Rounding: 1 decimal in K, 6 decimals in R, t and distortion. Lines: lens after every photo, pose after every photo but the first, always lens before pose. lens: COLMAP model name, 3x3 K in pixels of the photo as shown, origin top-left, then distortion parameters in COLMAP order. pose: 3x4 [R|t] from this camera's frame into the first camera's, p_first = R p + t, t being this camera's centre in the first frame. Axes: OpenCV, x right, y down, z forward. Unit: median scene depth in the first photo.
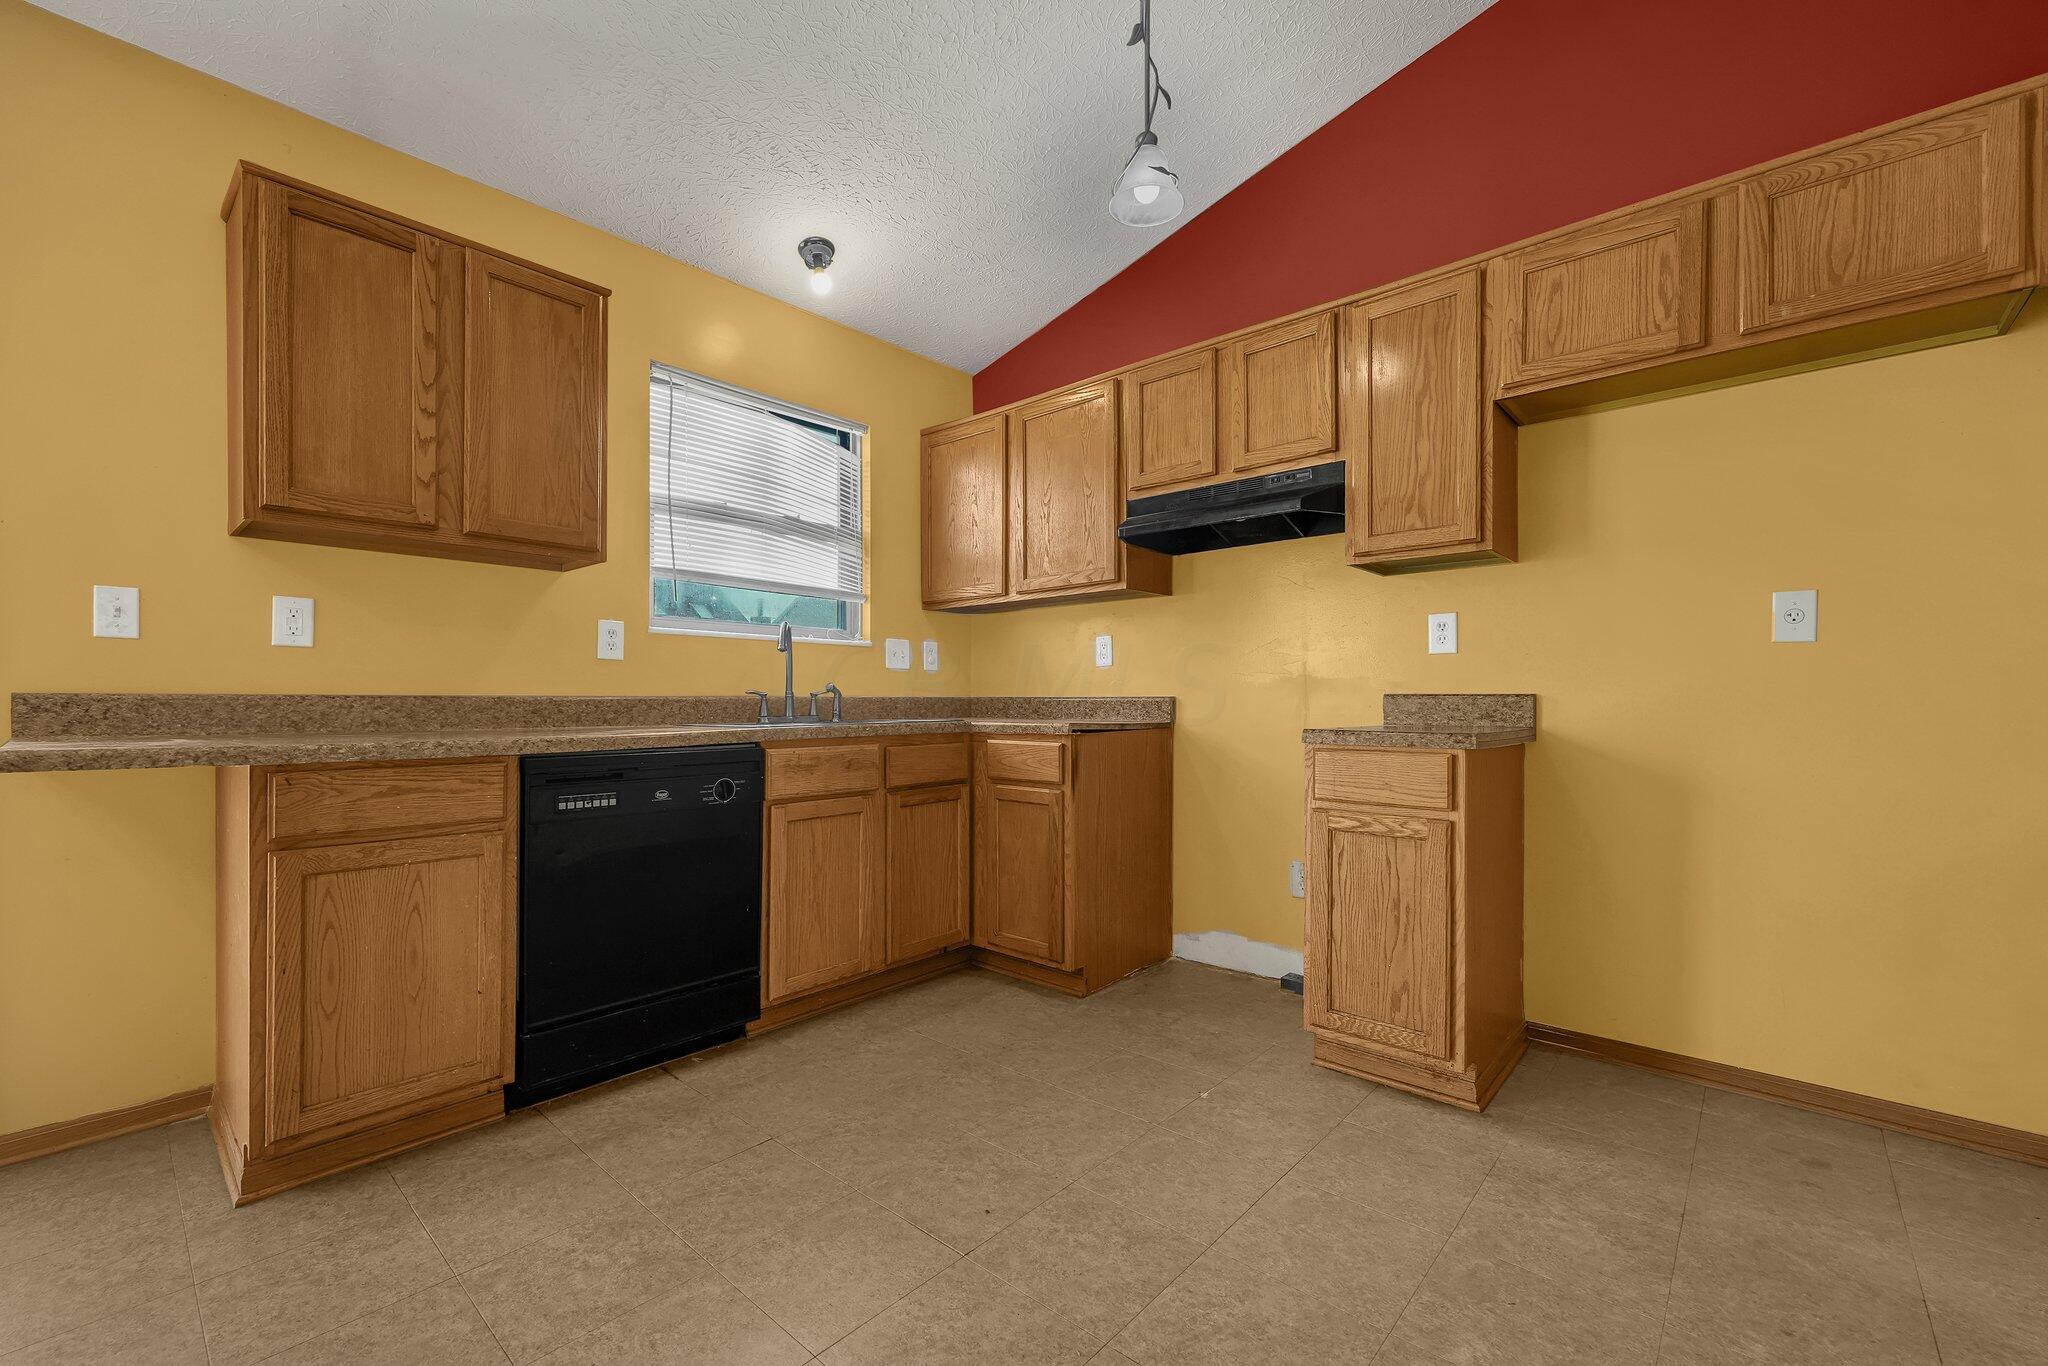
lens RADIAL K [[841.6, 0, 1020.1], [0, 841.6, 689.9], [0, 0, 1]] dist [0.000432, -0.000042]
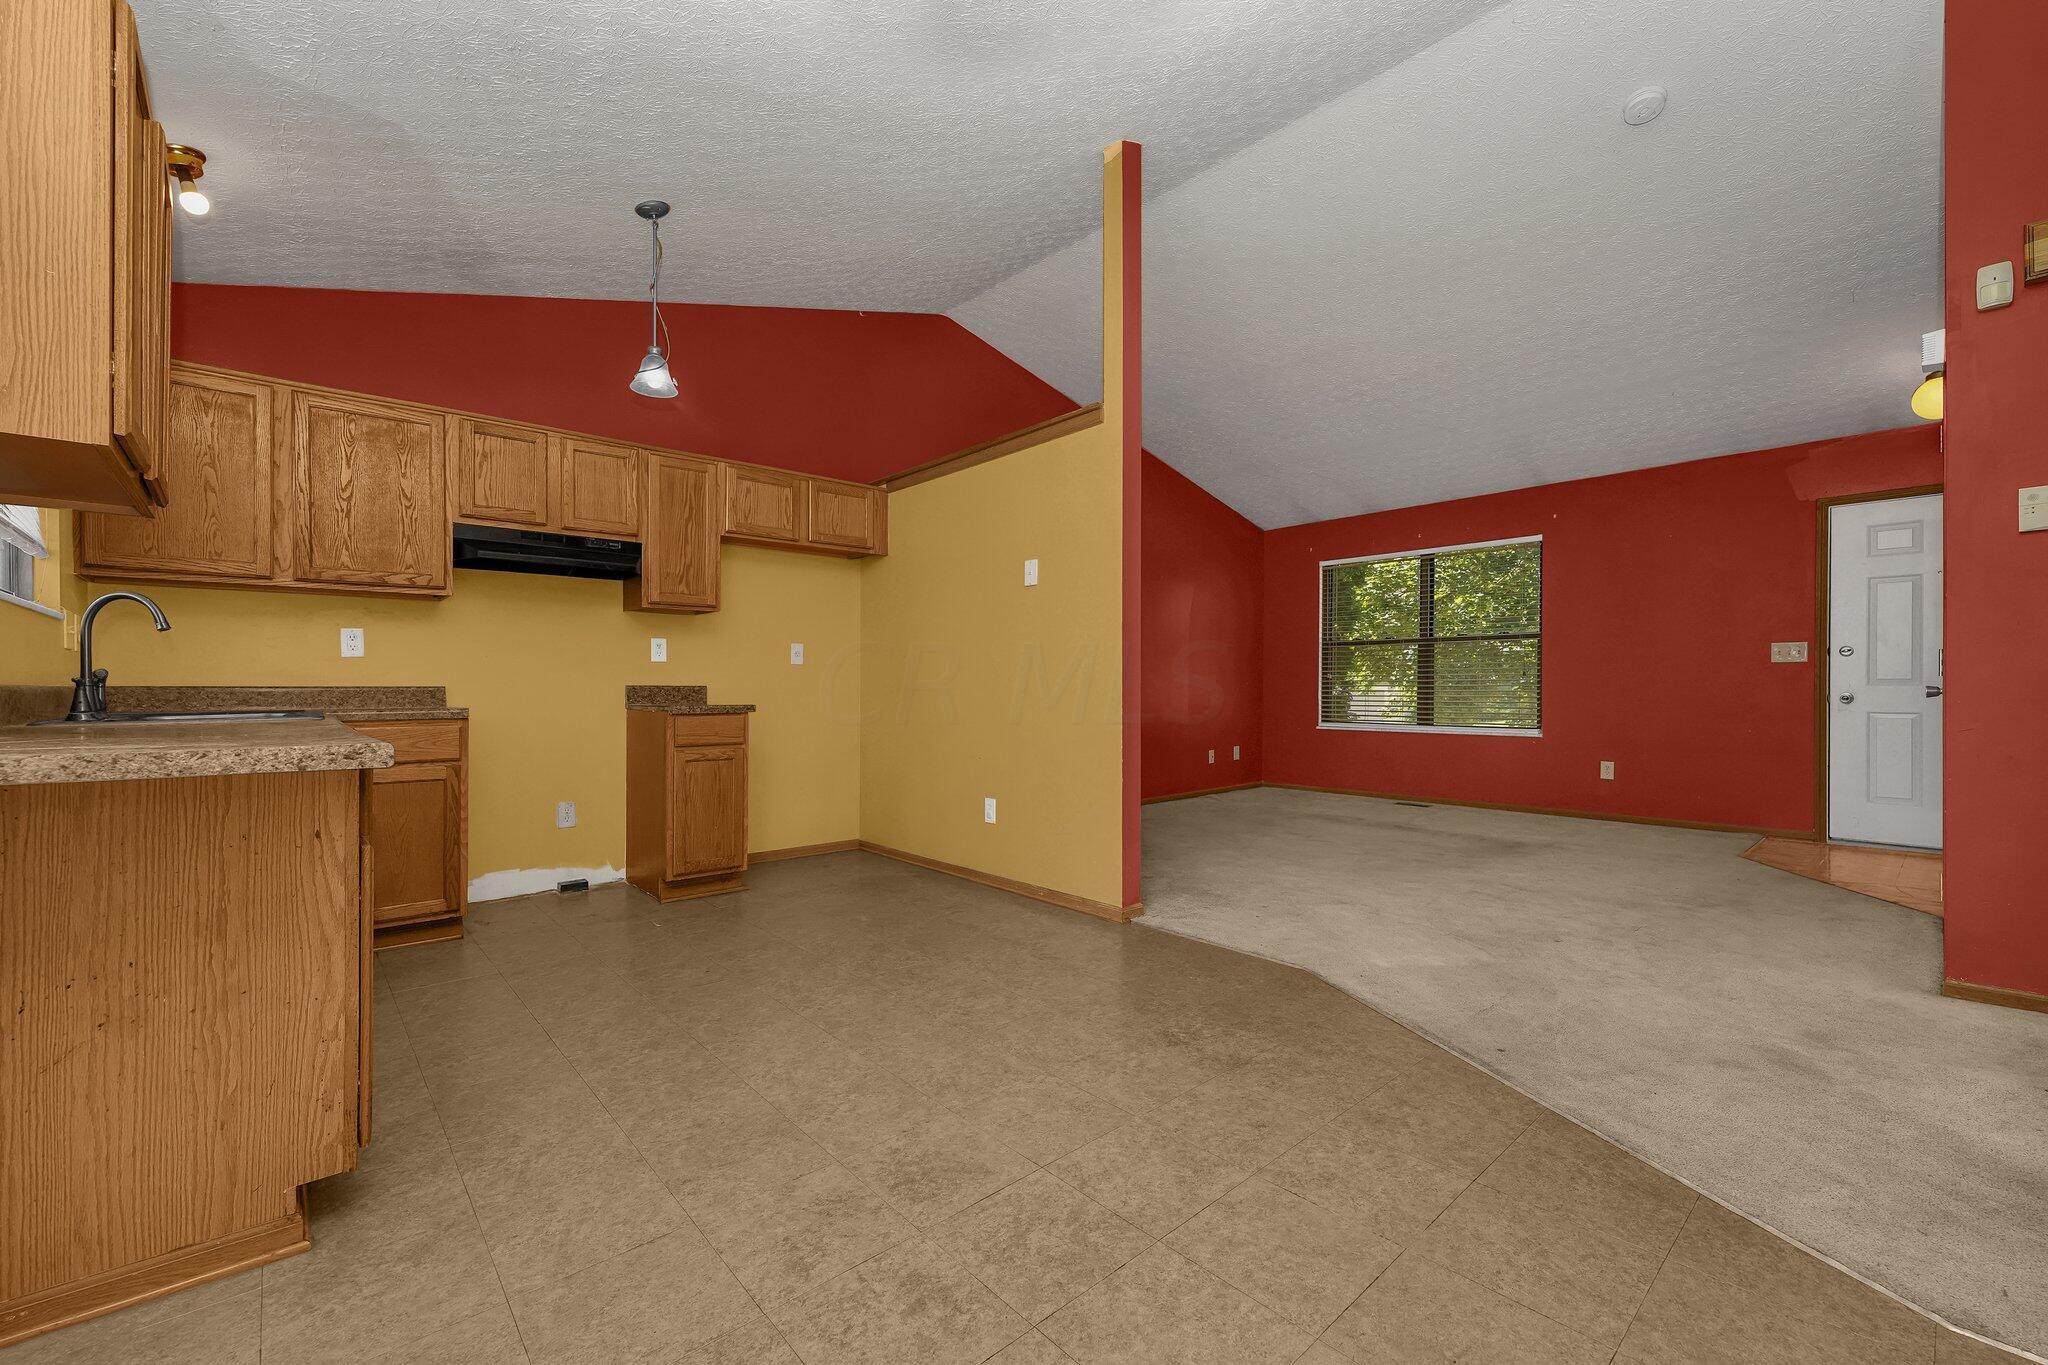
lens RADIAL K [[841.6, 0, 1020.1], [0, 841.6, 689.4], [0, 0, 1]] dist [0.000432, -0.000042]
pose [[0.096376, 0.000804, 0.995345, -1.023039], [-0.003505, 0.999994, -0.000469, 0.009425], [-0.995339, -0.003443, 0.096378, 0.094447]]
